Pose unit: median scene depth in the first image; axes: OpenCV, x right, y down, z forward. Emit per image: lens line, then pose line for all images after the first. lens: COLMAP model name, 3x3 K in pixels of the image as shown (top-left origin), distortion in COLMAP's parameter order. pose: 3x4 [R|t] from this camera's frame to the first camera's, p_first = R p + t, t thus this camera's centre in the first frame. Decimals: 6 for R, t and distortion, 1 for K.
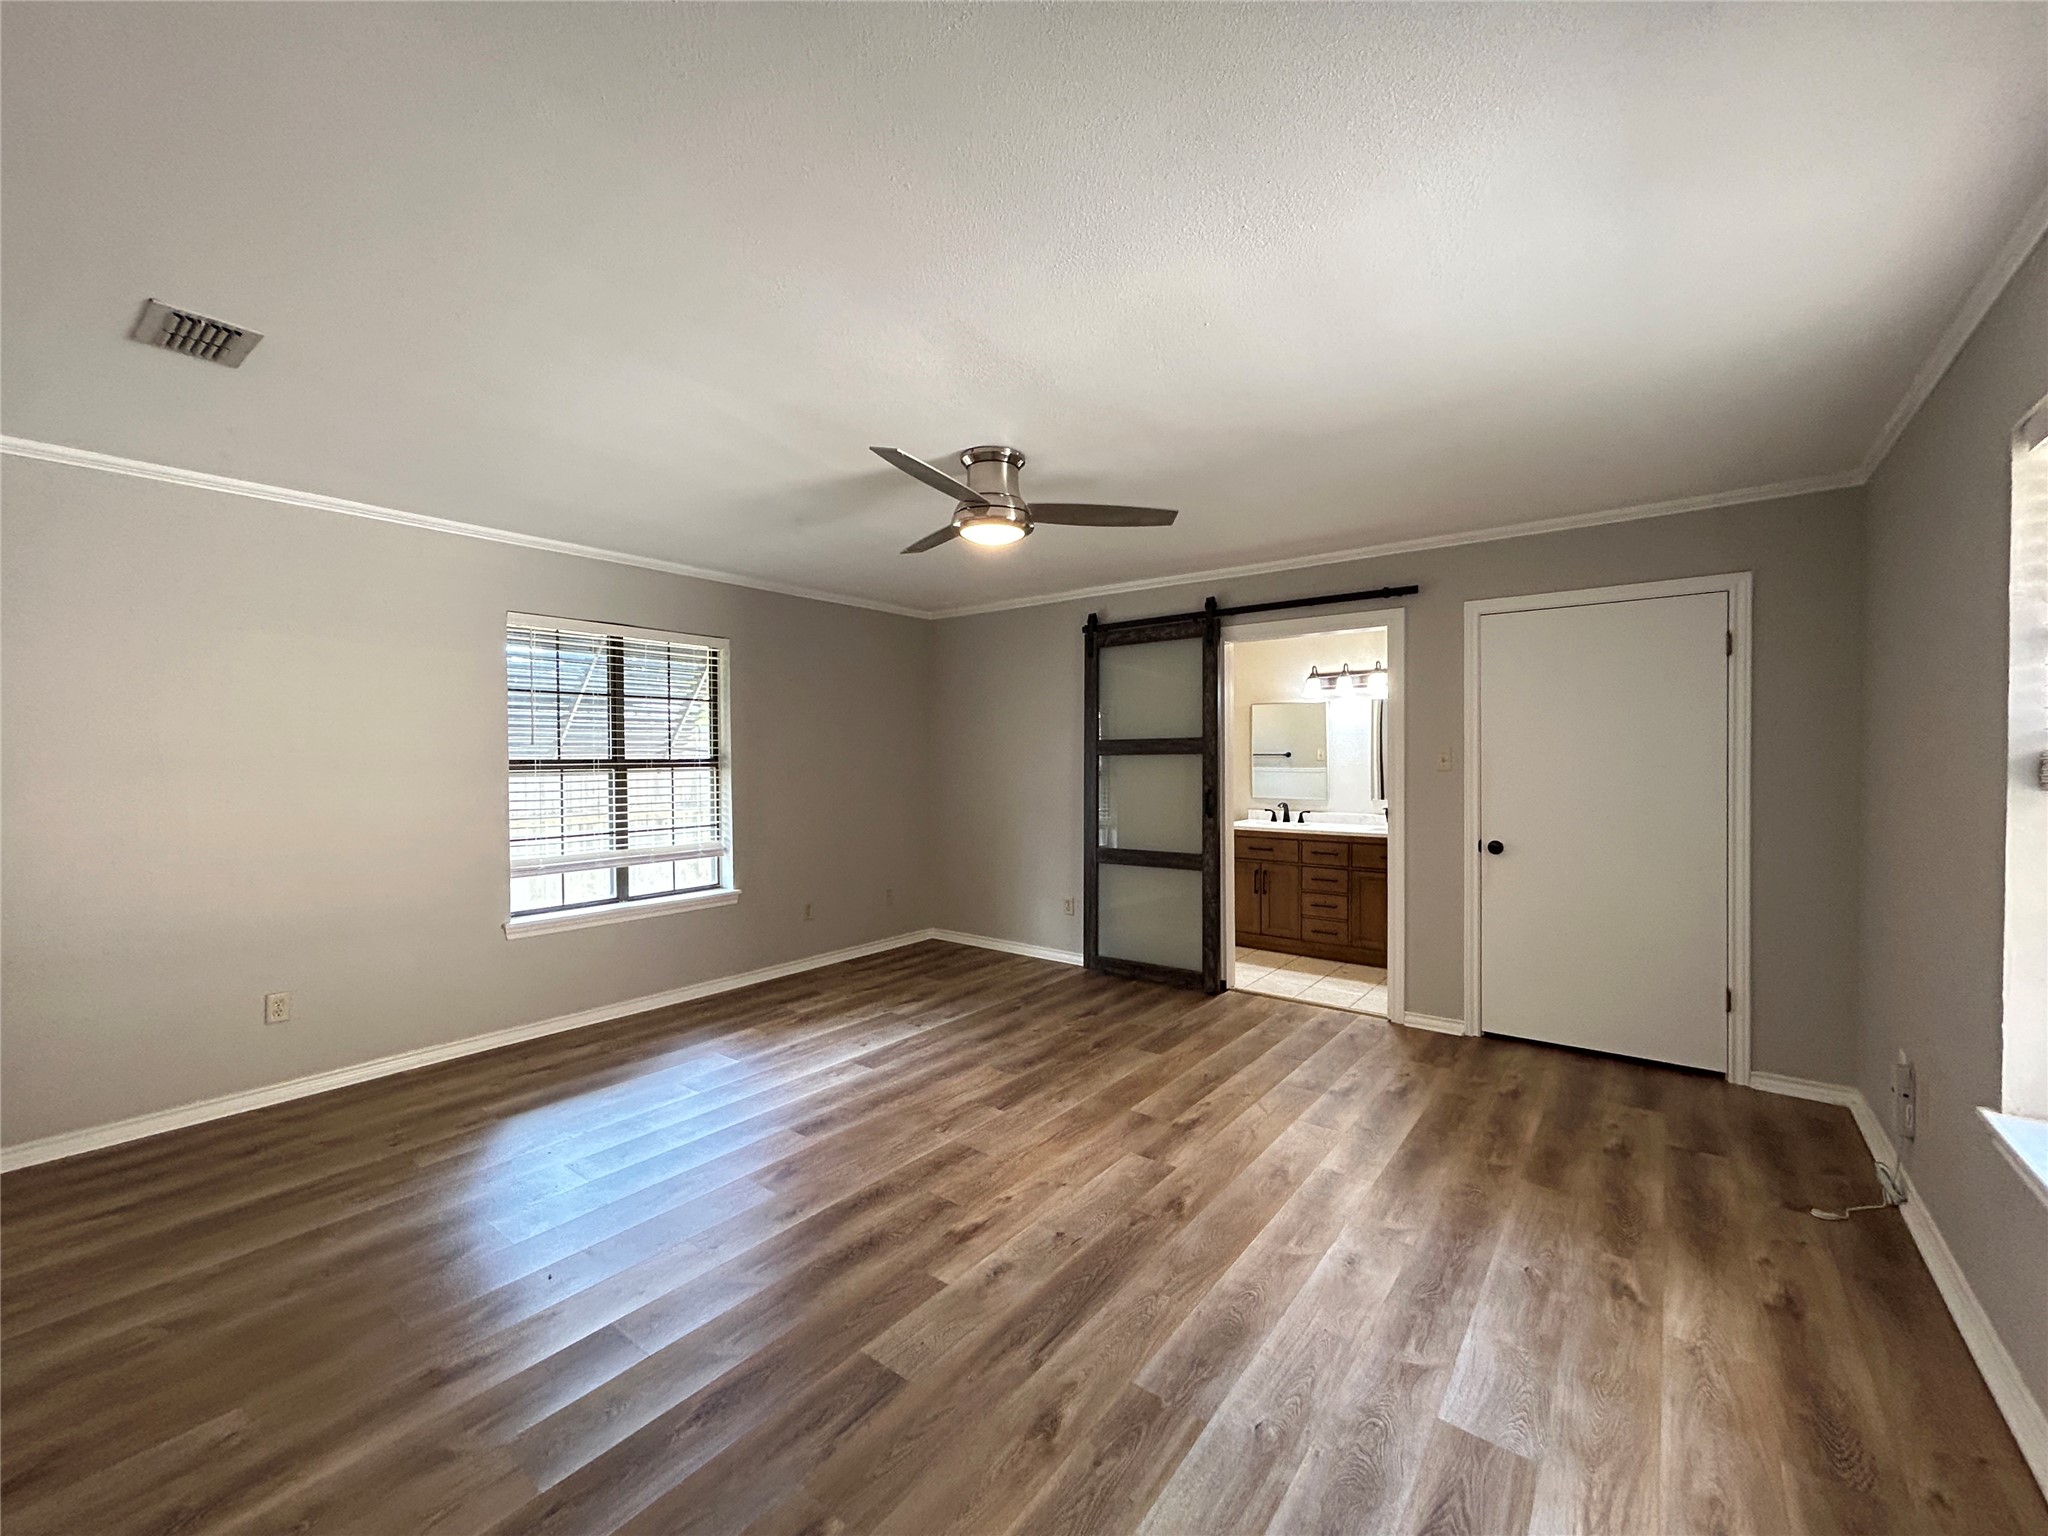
lens RADIAL K [[834.9, 0, 1021.2], [0, 834.9, 763.9], [0, 0, 1]] dist [-0.005397, 0.003024]
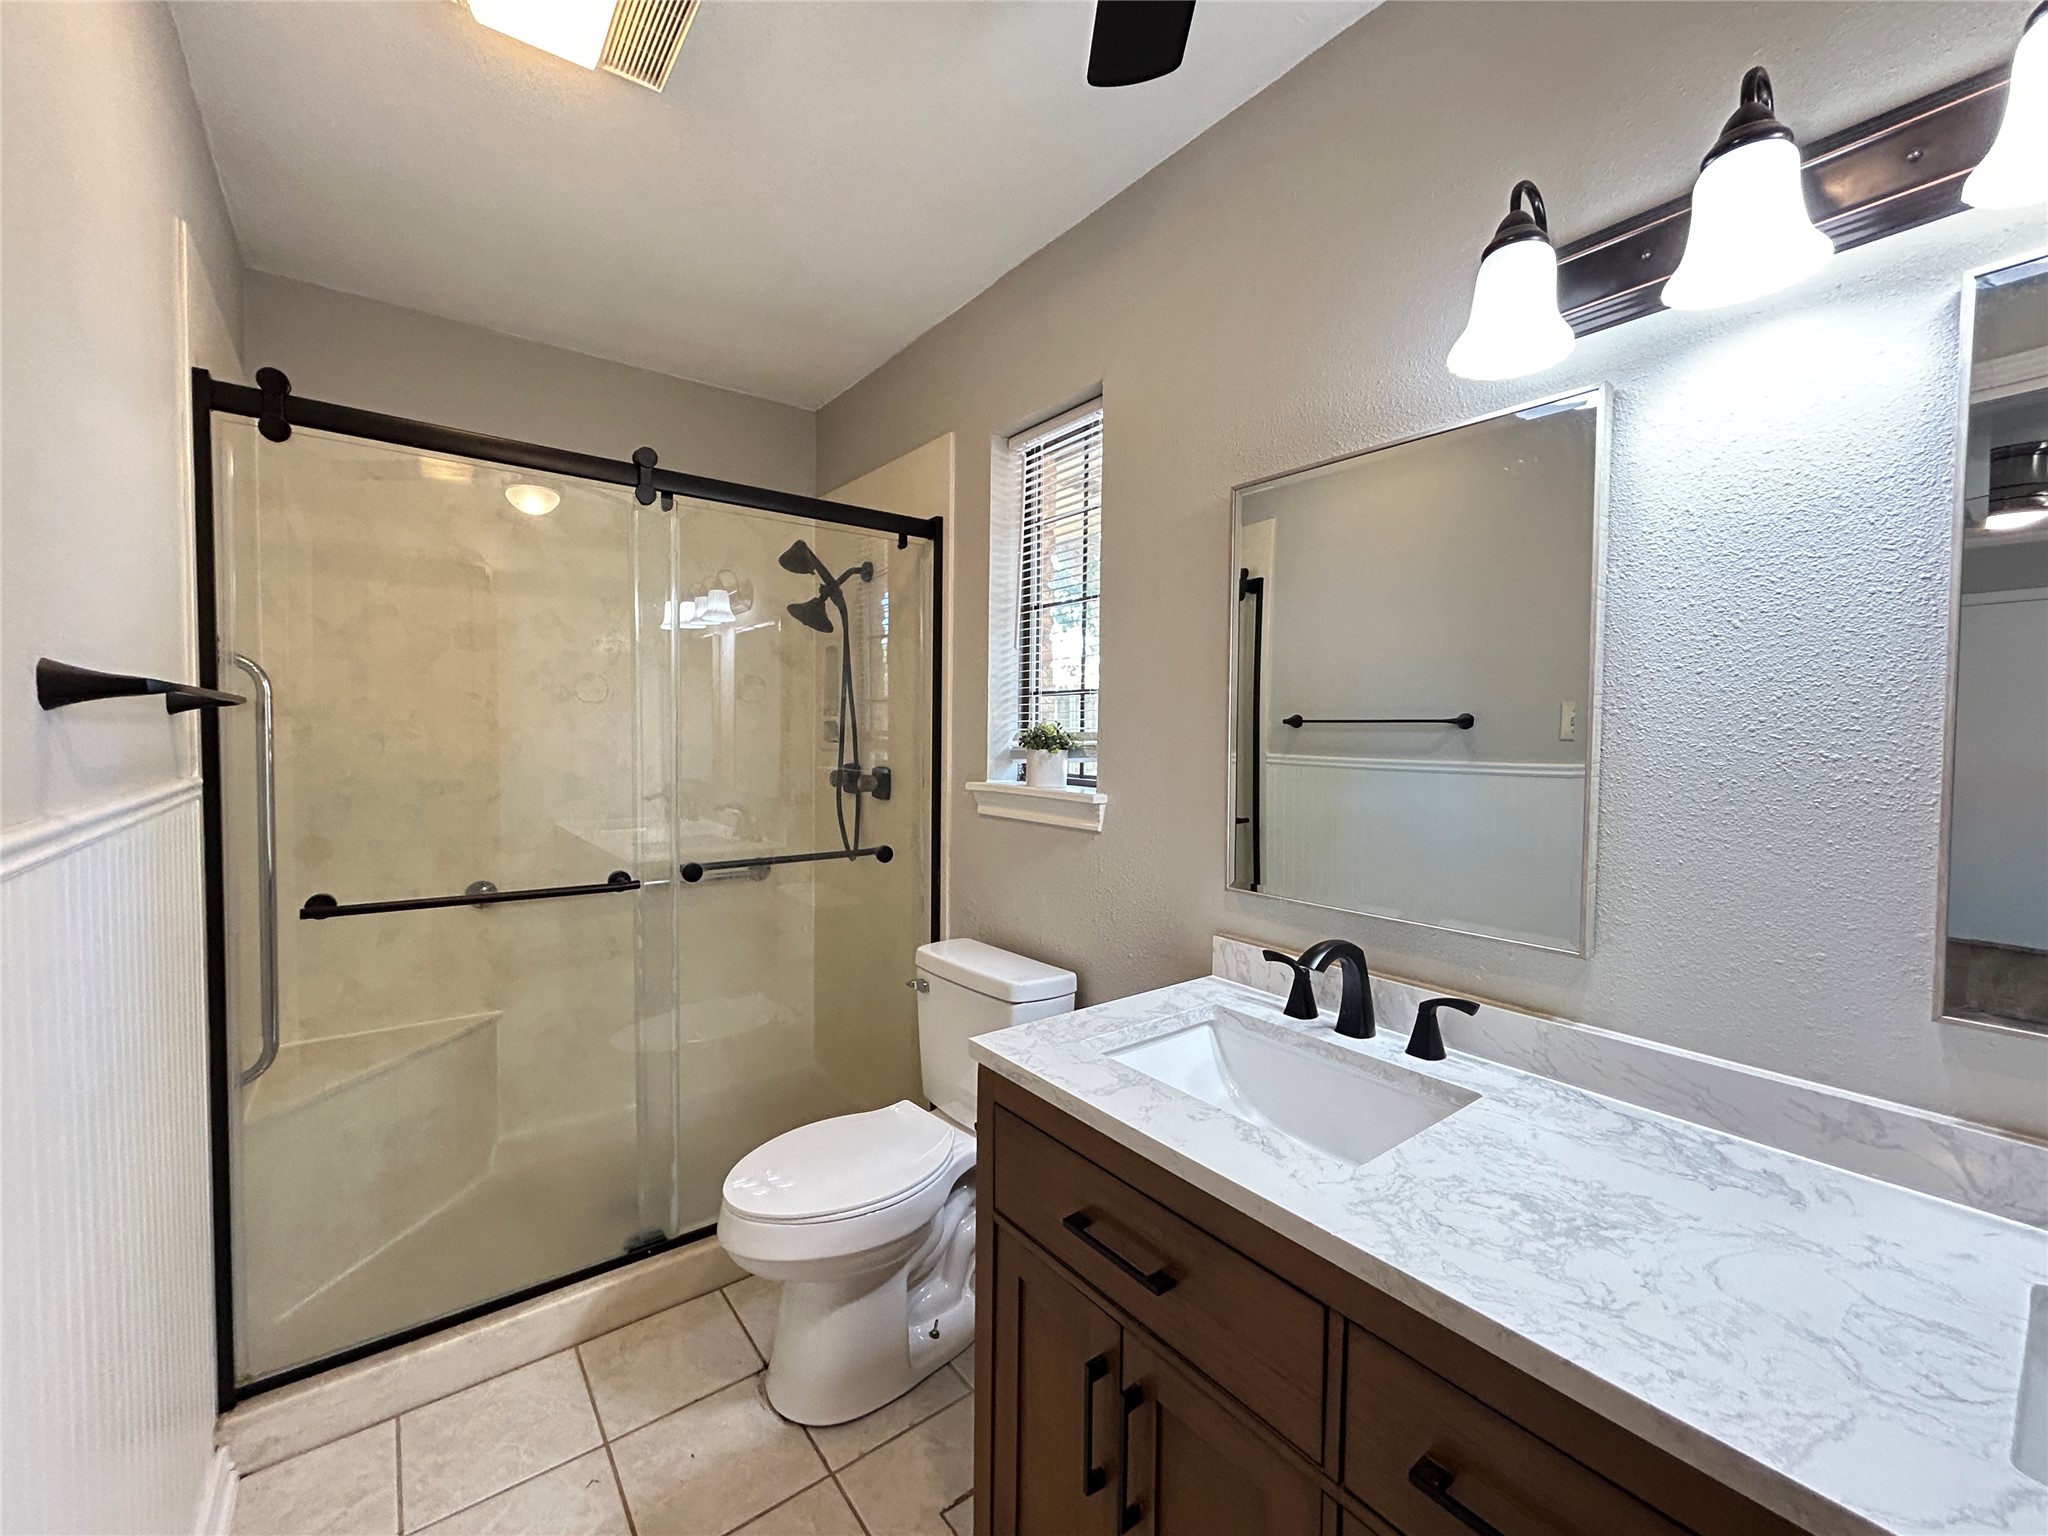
lens RADIAL K [[834.9, 0, 1021.2], [0, 834.9, 763.9], [0, 0, 1]] dist [-0.005397, 0.003024]
pose [[0.967454, 0.023747, -0.251930, 0.308434], [-0.016976, 0.999435, 0.029015, -0.000984], [0.252477, -0.023794, 0.967310, 0.836048]]
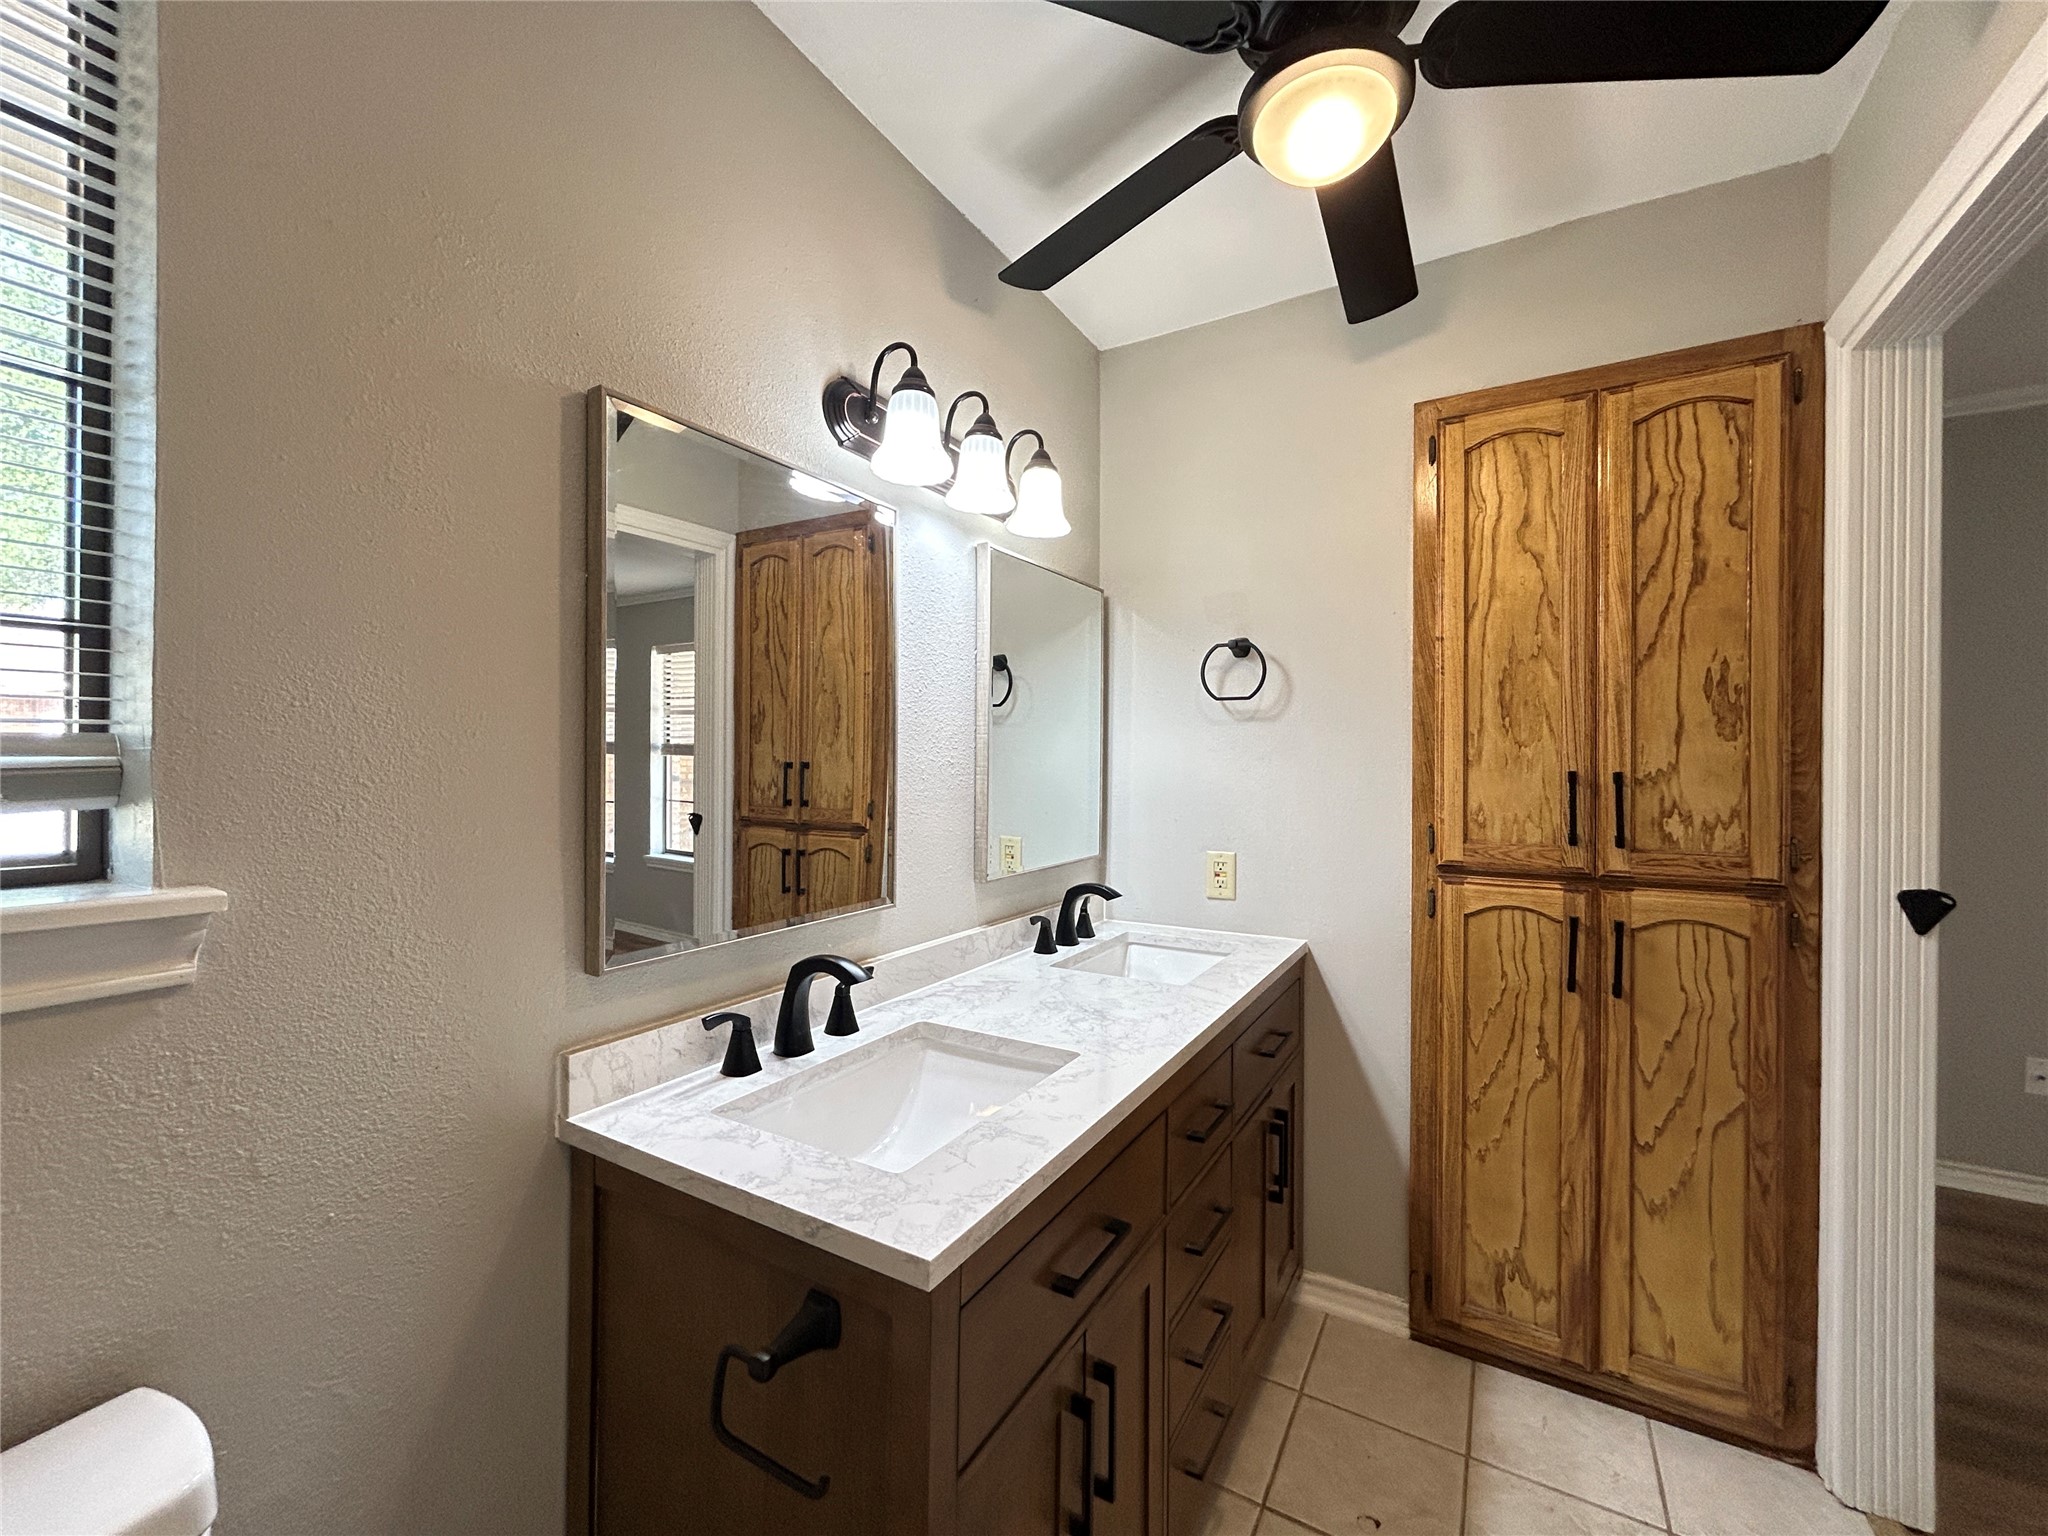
lens RADIAL K [[829.6, 0, 1022.1], [0, 829.6, 766.1], [0, 0, 1]] dist [0.011182, -0.005184]
pose [[-0.126401, 0.000497, 0.991979, 0.118085], [0.004800, 0.999988, 0.000111, 0.001053], [-0.991968, 0.004775, -0.126402, 1.038201]]
